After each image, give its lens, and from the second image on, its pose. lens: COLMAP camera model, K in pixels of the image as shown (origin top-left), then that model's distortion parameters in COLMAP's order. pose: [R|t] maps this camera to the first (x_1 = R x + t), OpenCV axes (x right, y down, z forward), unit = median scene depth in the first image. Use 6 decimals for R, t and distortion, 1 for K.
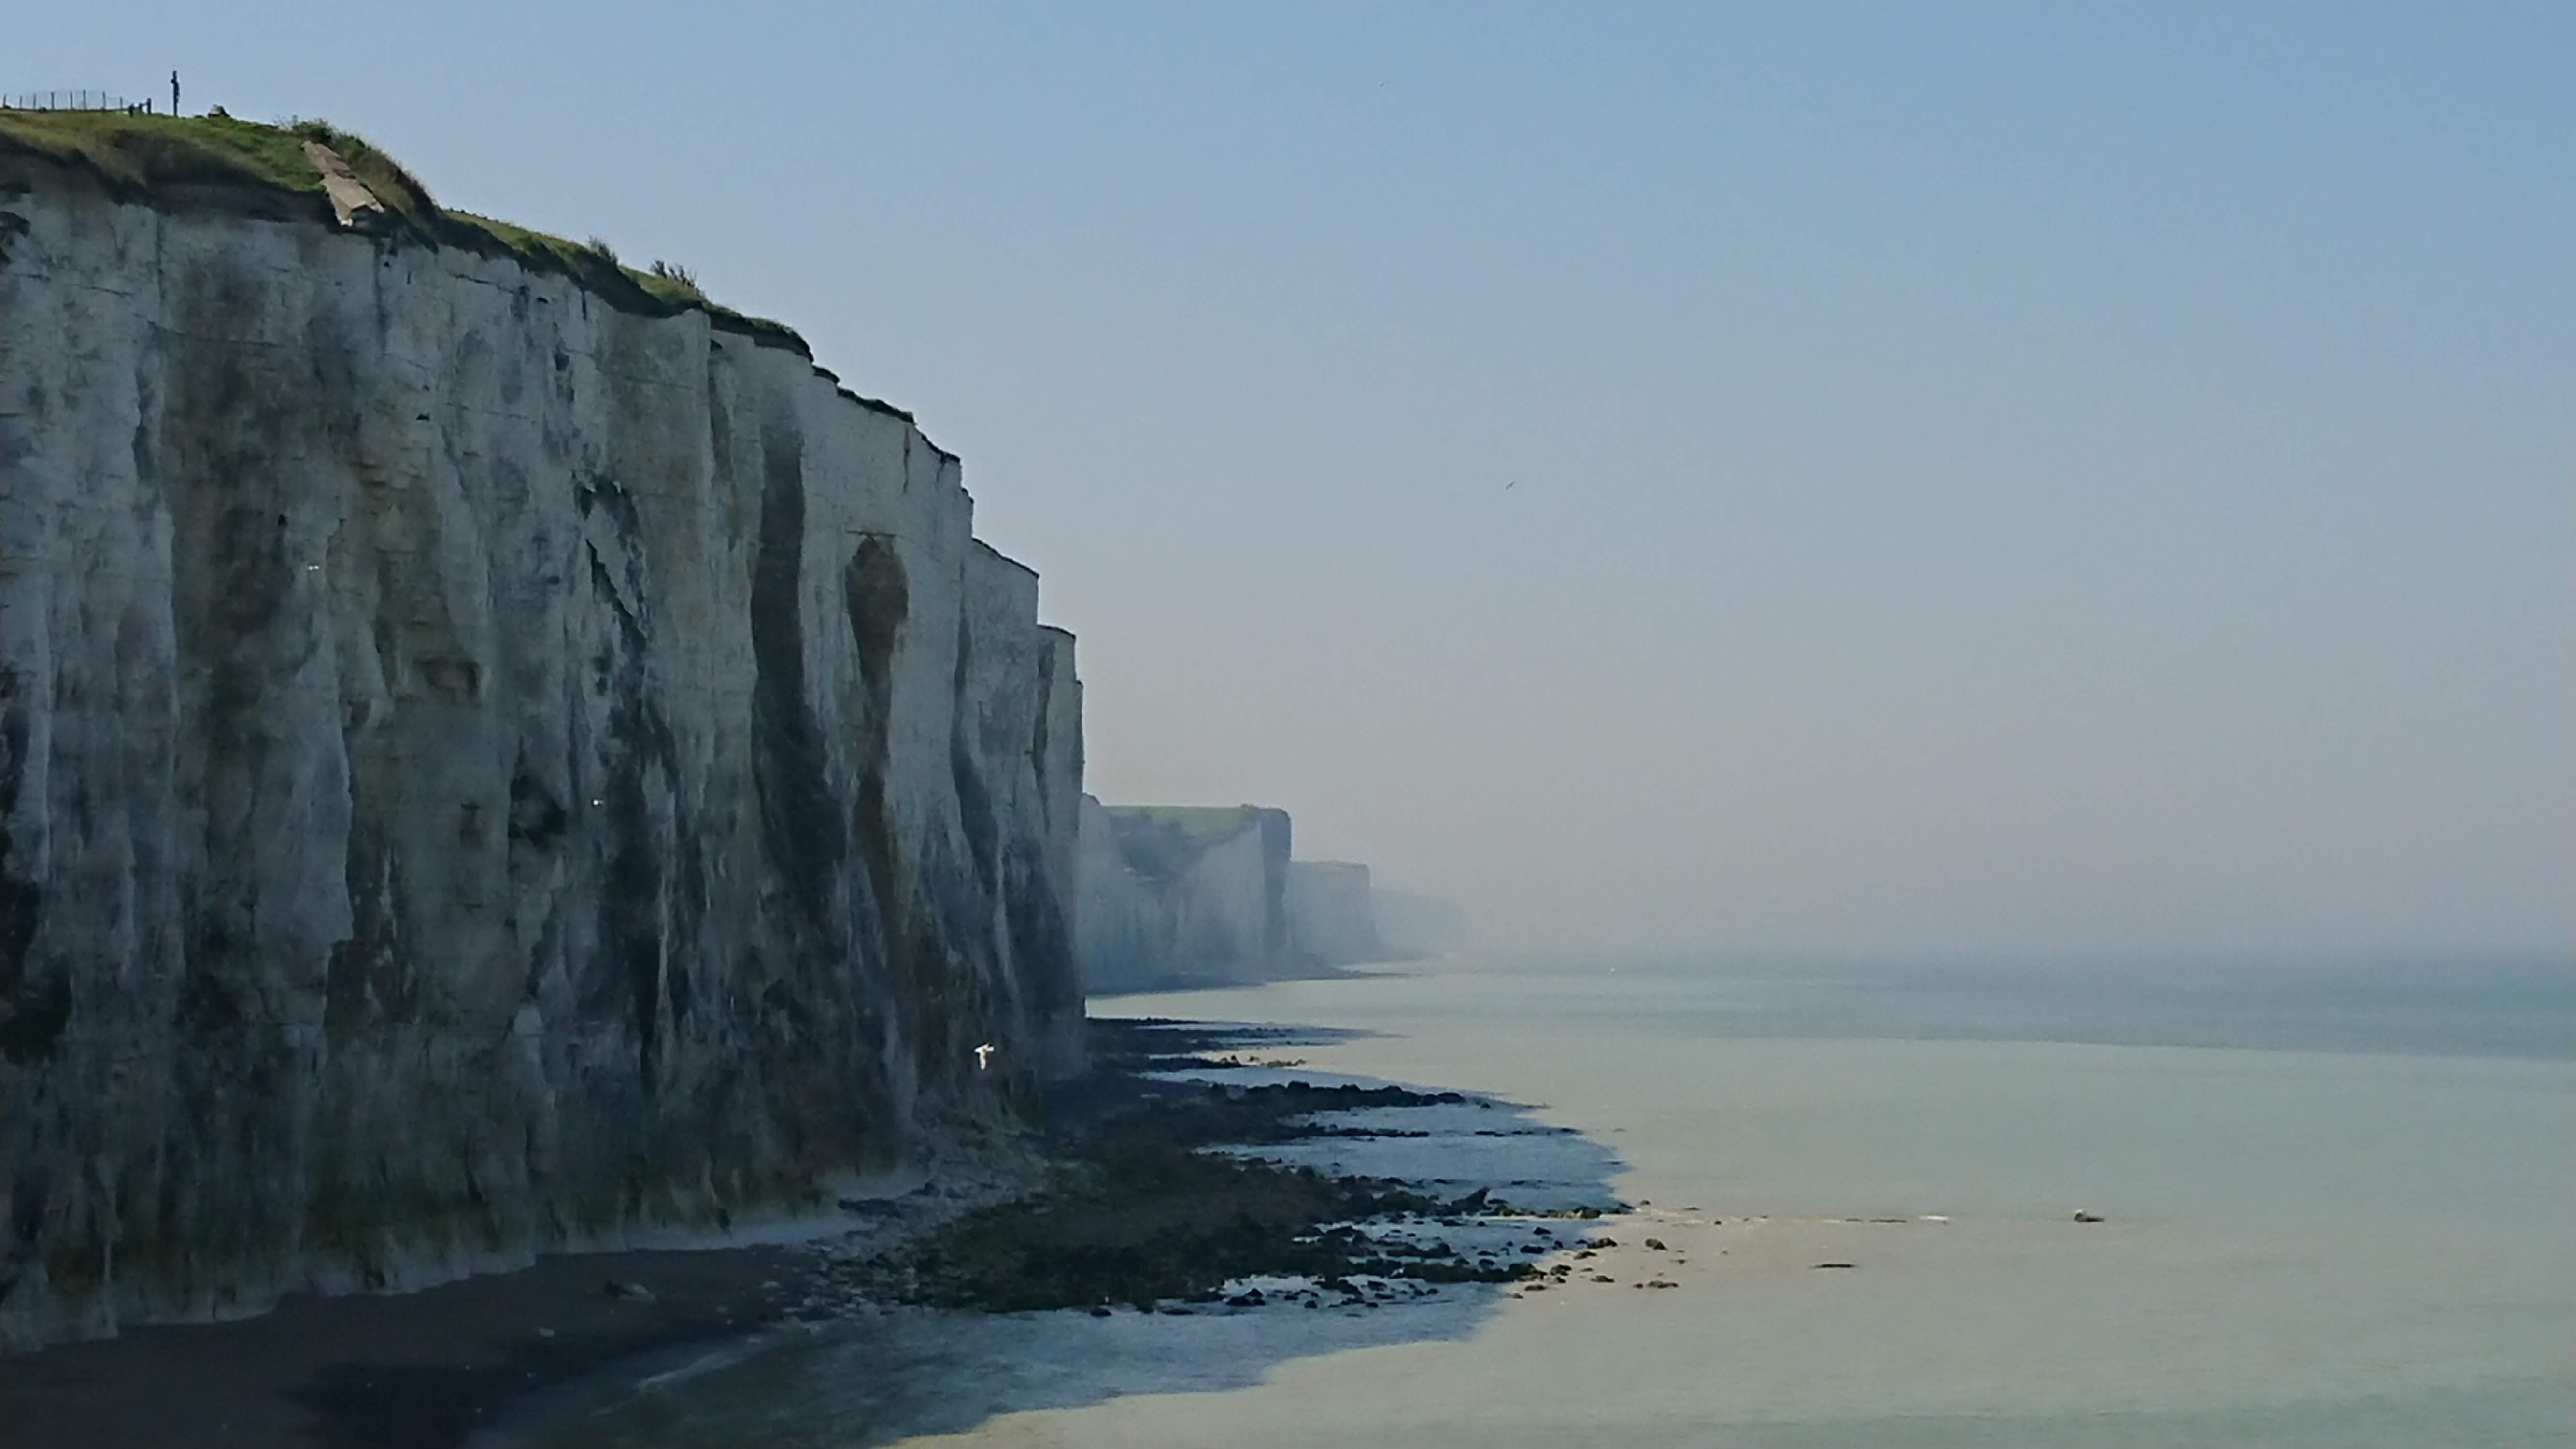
lens RADIAL K [[5098.5, 0, 1288.0], [0, 5098.5, 724.5], [0, 0, 1]] dist [0.268272, -0.004540]
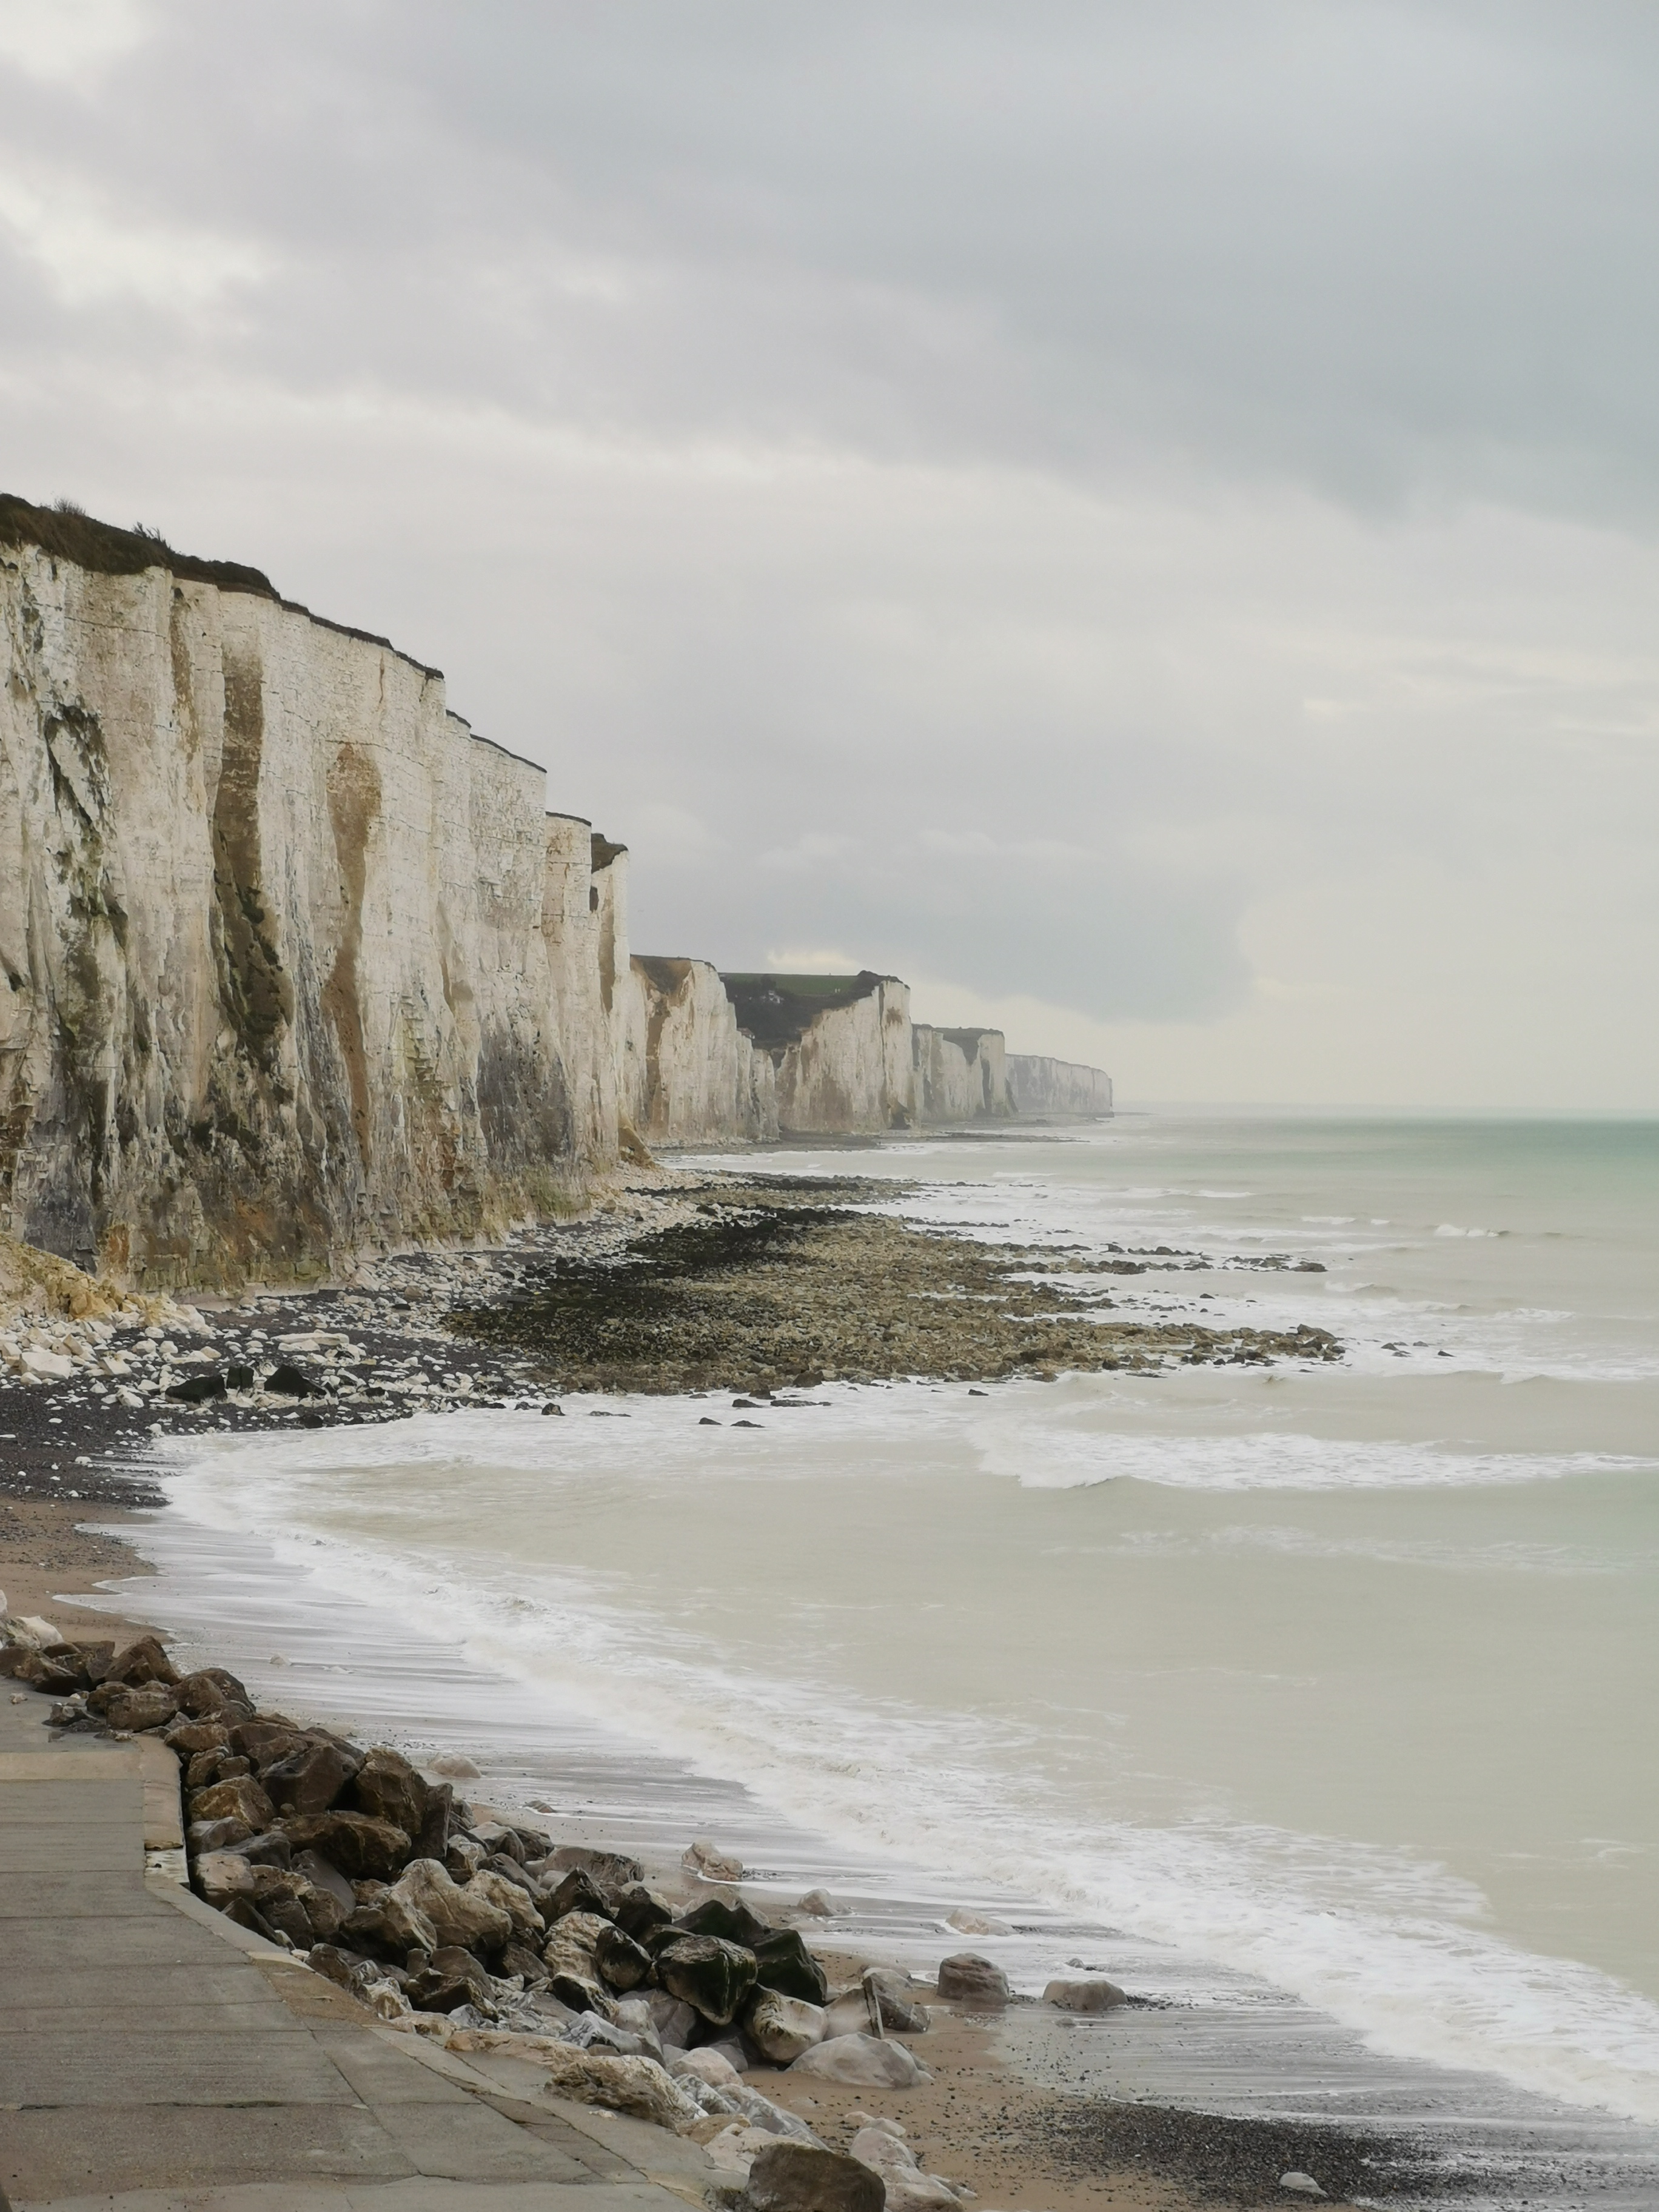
lens RADIAL K [[4985.8, 0, 829.5], [0, 4985.8, 1106.0], [0, 0, 1]] dist [0.823748, -9.289786]
pose [[0.999571, 0.012405, -0.026521, 0.083082], [-0.011258, 0.999013, 0.042973, -0.006451], [0.027028, -0.042656, 0.998724, -0.220813]]
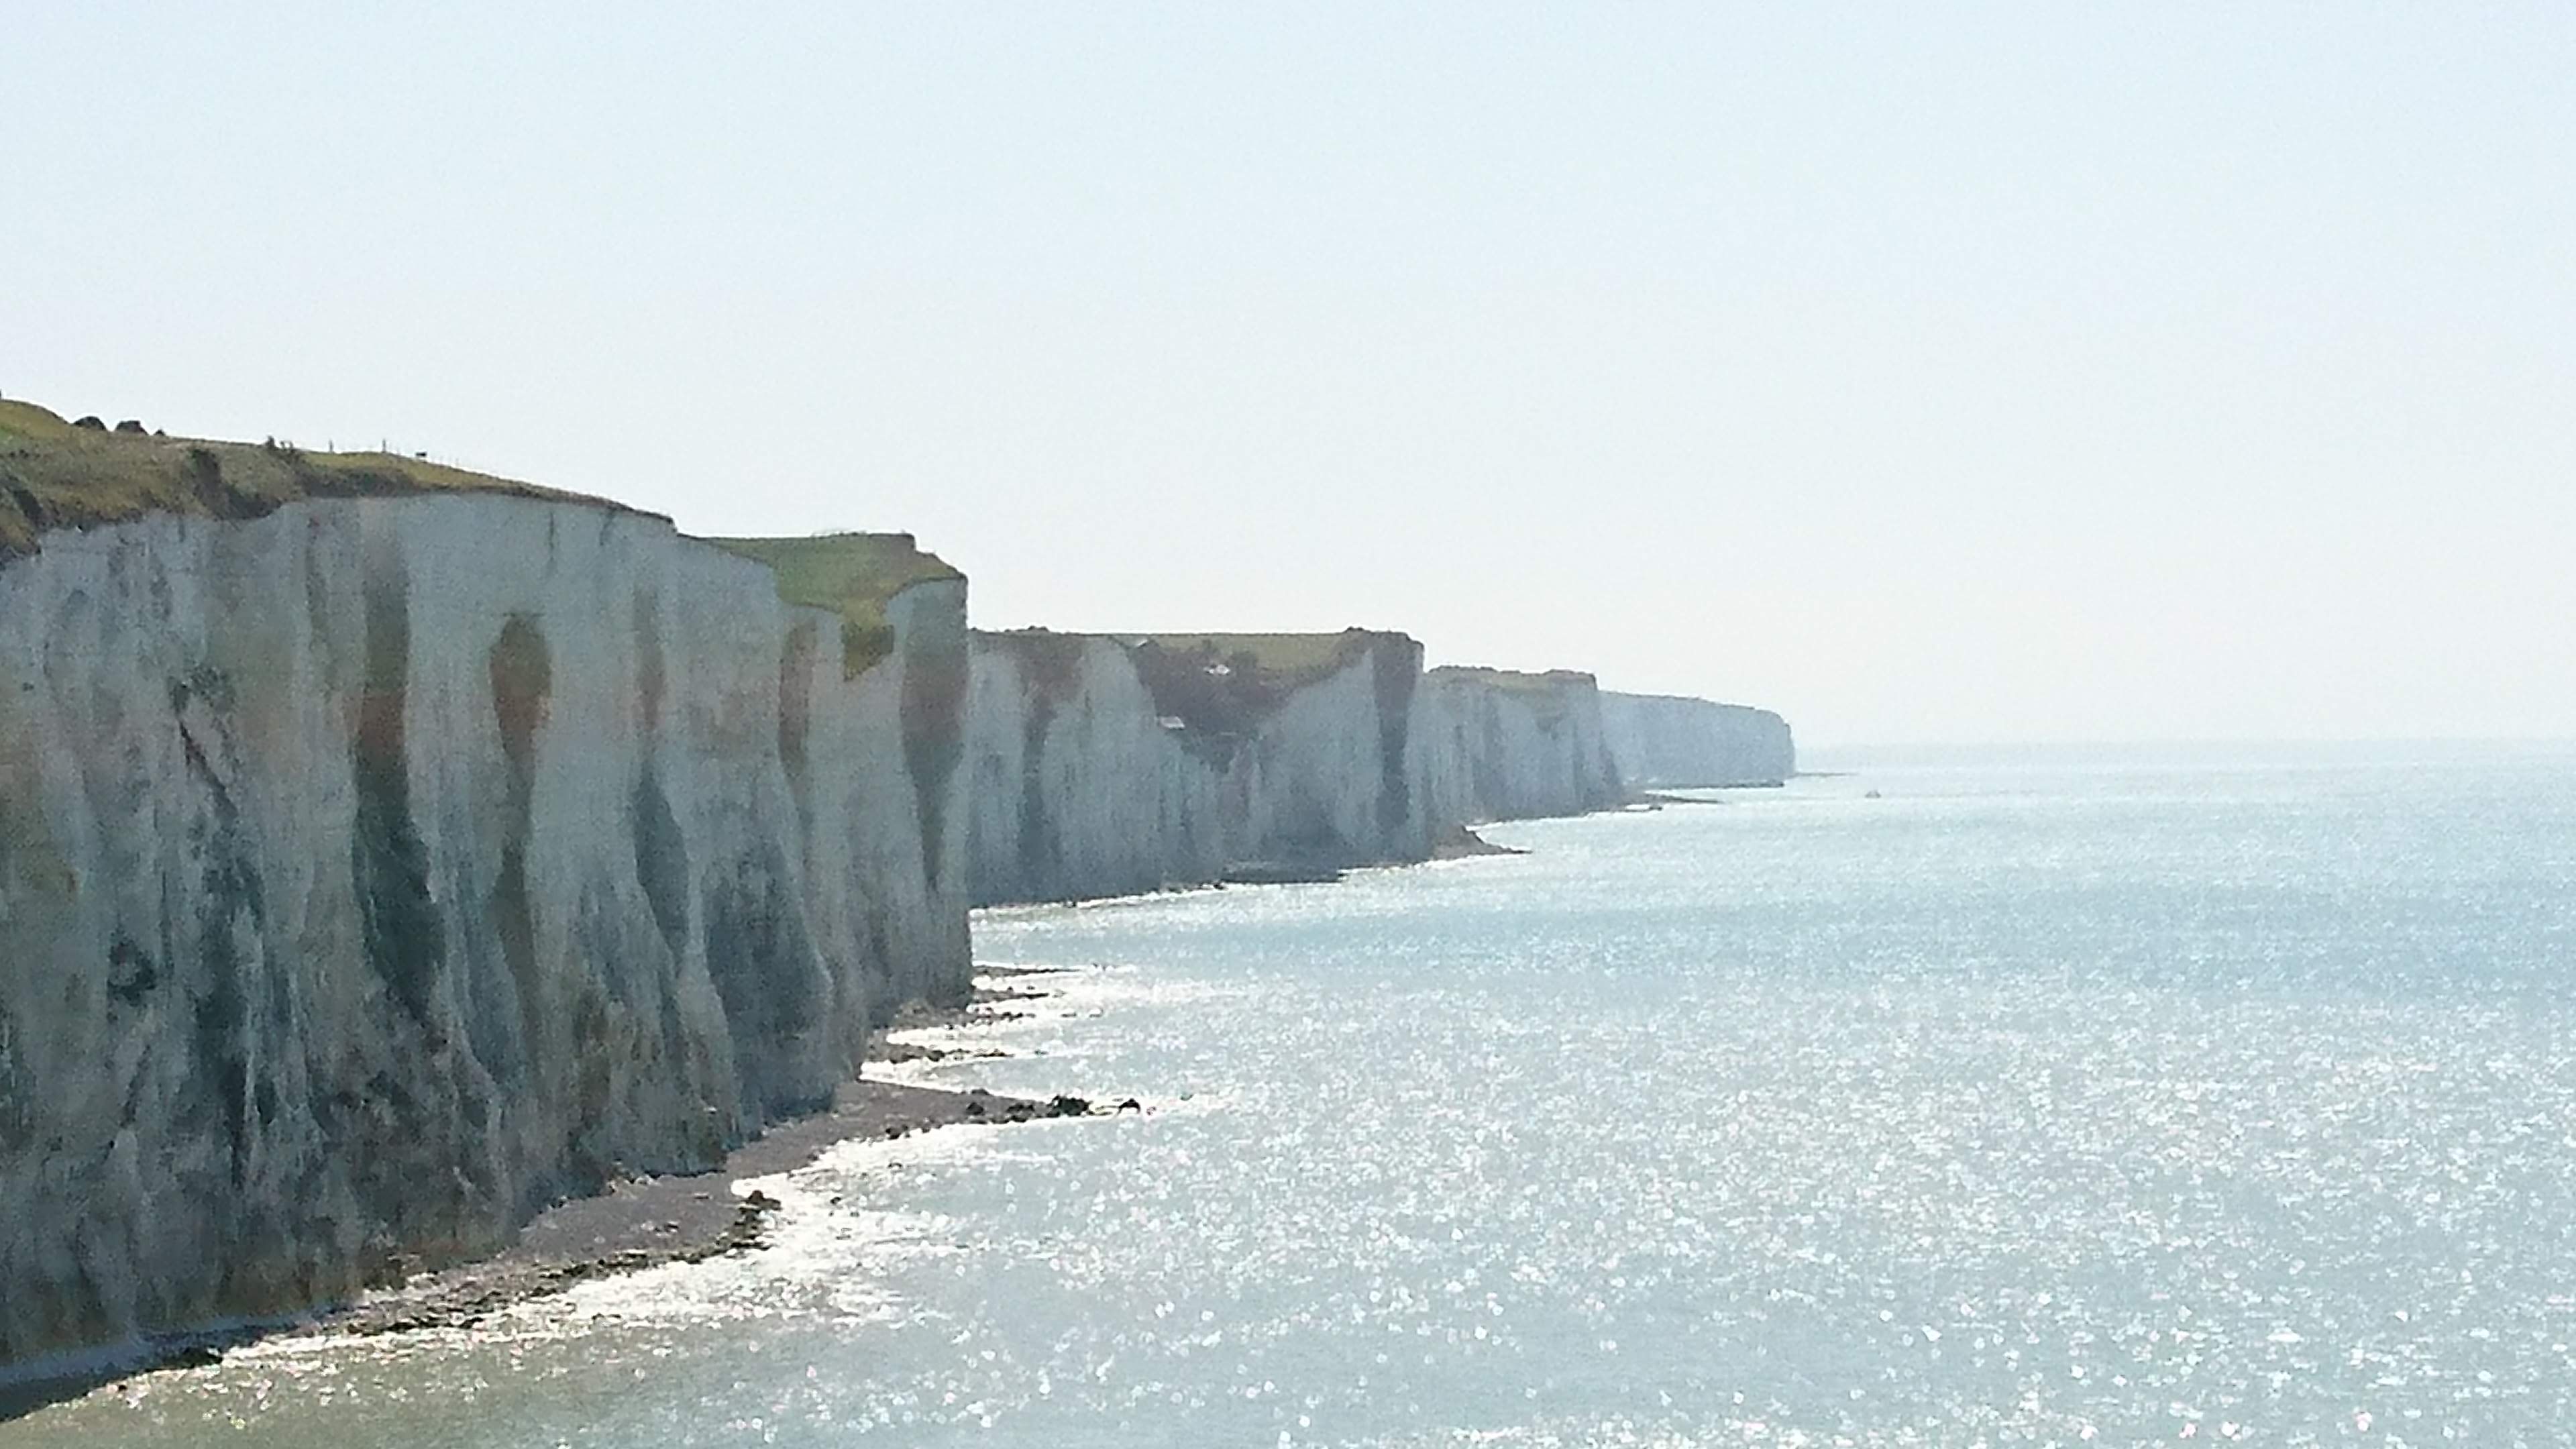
lens RADIAL K [[7803.2, 0, 1288.0], [0, 7803.2, 724.5], [0, 0, 1]] dist [0.096663, 1.632381]
pose [[0.999088, -0.012043, -0.040961, 0.192627], [0.013684, 0.999105, 0.040021, -0.104043], [0.040442, -0.040545, 0.998359, -0.804328]]
